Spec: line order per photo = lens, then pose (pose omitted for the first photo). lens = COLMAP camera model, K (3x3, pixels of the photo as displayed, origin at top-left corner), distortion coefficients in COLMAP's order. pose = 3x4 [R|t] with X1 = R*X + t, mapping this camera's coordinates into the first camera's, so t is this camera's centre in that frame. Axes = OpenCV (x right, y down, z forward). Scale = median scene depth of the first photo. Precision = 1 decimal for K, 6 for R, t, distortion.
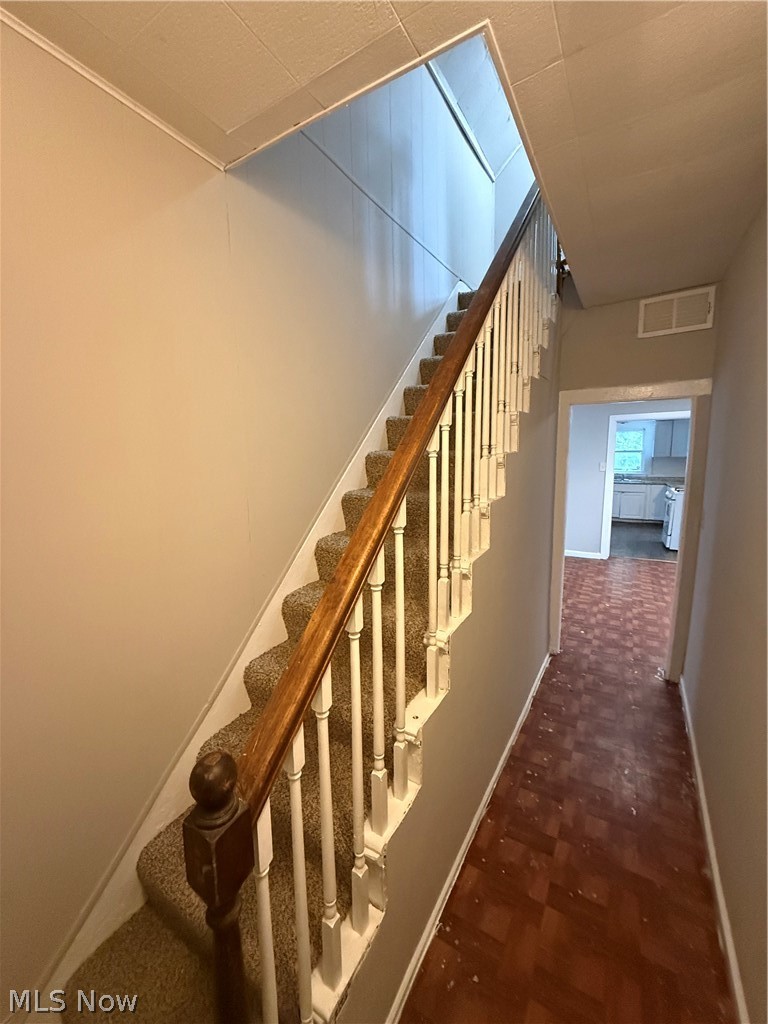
lens RADIAL K [[408.8, 0, 385.8], [0, 408.8, 510.8], [0, 0, 1]] dist [0.002019, -0.000666]
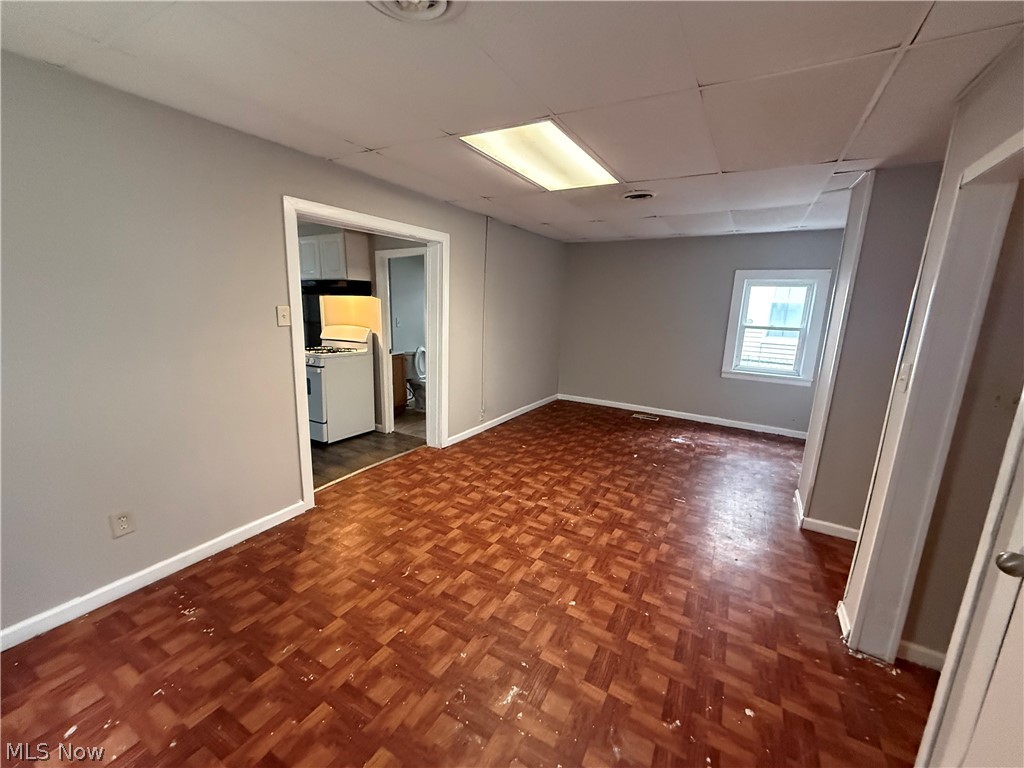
lens RADIAL K [[408.8, 0, 511.0], [0, 408.8, 382.9], [0, 0, 1]] dist [0.002019, -0.000666]
pose [[-0.020016, -0.177538, 0.983910, 0.107134], [0.109458, 0.977803, 0.178663, -0.119821], [-0.993790, 0.111273, -0.000139, 1.023459]]
